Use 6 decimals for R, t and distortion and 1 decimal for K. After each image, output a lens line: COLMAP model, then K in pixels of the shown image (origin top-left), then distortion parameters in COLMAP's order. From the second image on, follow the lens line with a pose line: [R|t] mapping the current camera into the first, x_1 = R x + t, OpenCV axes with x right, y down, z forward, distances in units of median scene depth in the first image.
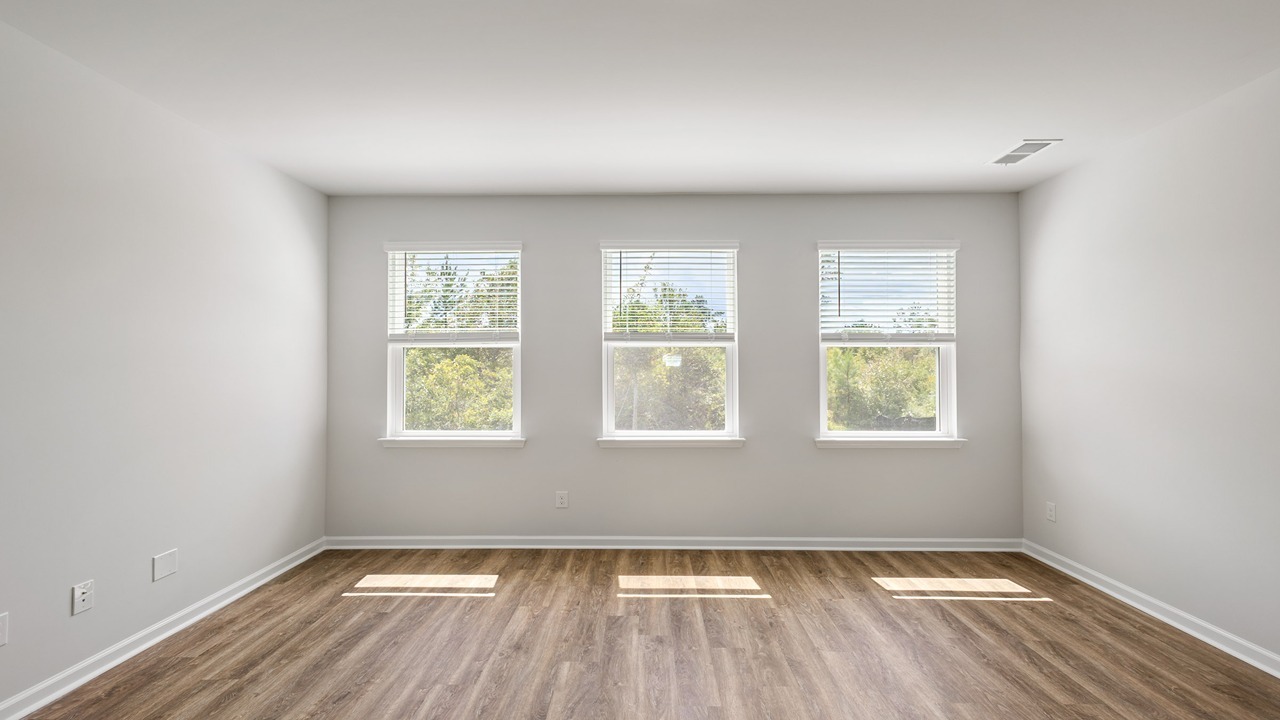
lens RADIAL K [[604.8, 0, 642.0], [0, 604.8, 370.3], [0, 0, 1]] dist [0.010497, -0.003904]
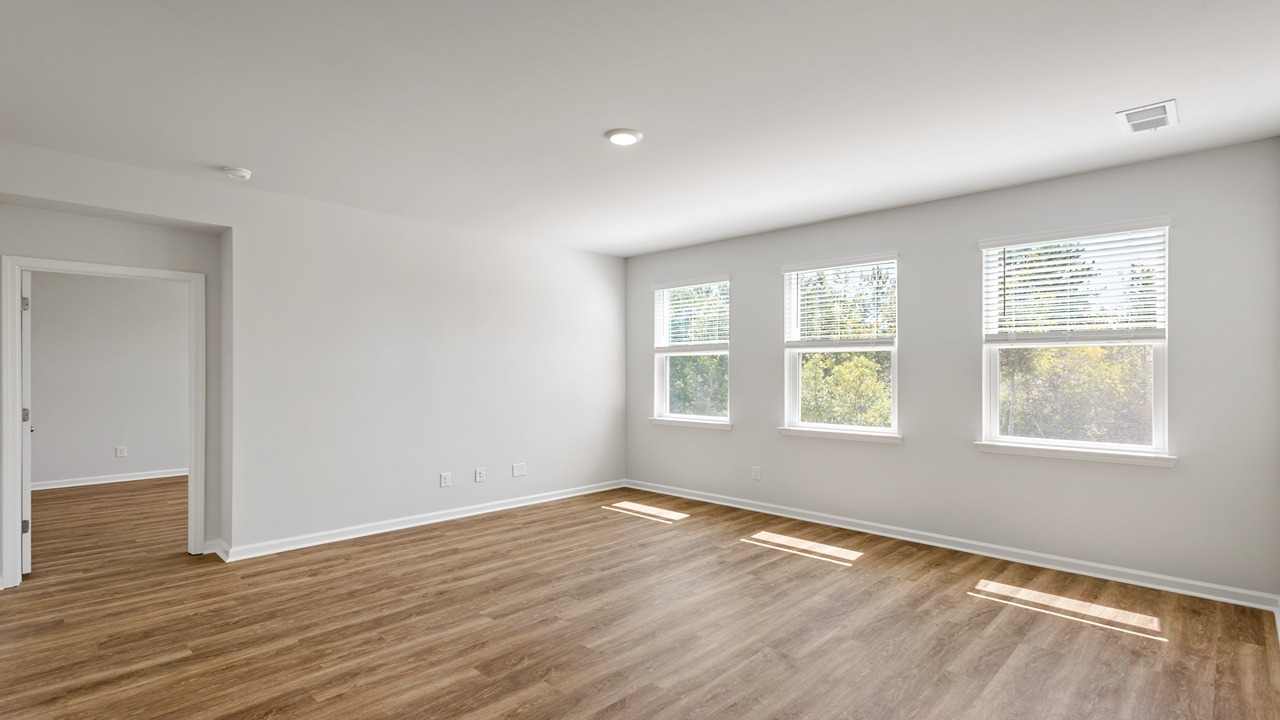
lens RADIAL K [[604.8, 0, 623.5], [0, 604.8, 369.2], [0, 0, 1]] dist [0.010497, -0.003904]
pose [[0.717961, -0.000216, -0.696083, 0.615266], [-0.004257, 0.999980, -0.004701, 0.001333], [0.696070, 0.006339, 0.717946, -0.129495]]
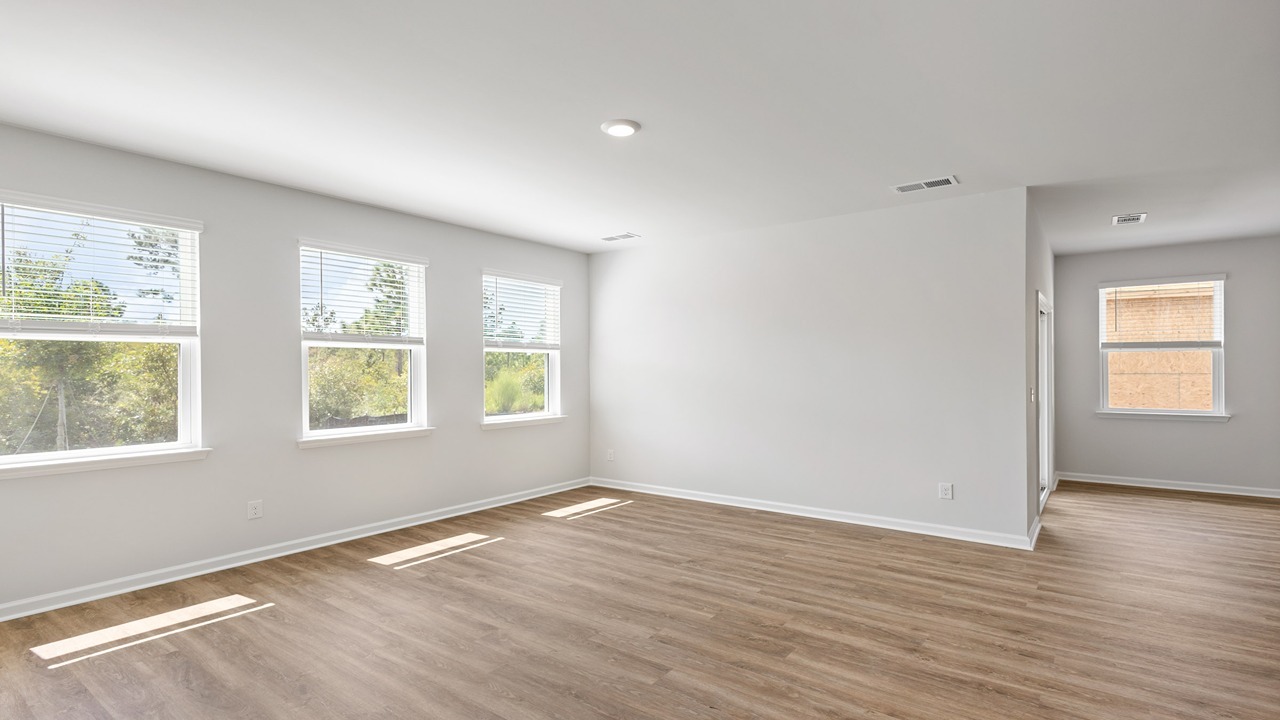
lens RADIAL K [[604.8, 0, 649.3], [0, 604.8, 378.0], [0, 0, 1]] dist [0.010497, -0.003904]
pose [[0.586236, -0.014825, 0.810005, -0.584132], [0.007702, 0.999889, 0.012725, 0.005562], [-0.810104, -0.001221, 0.586285, -0.037885]]
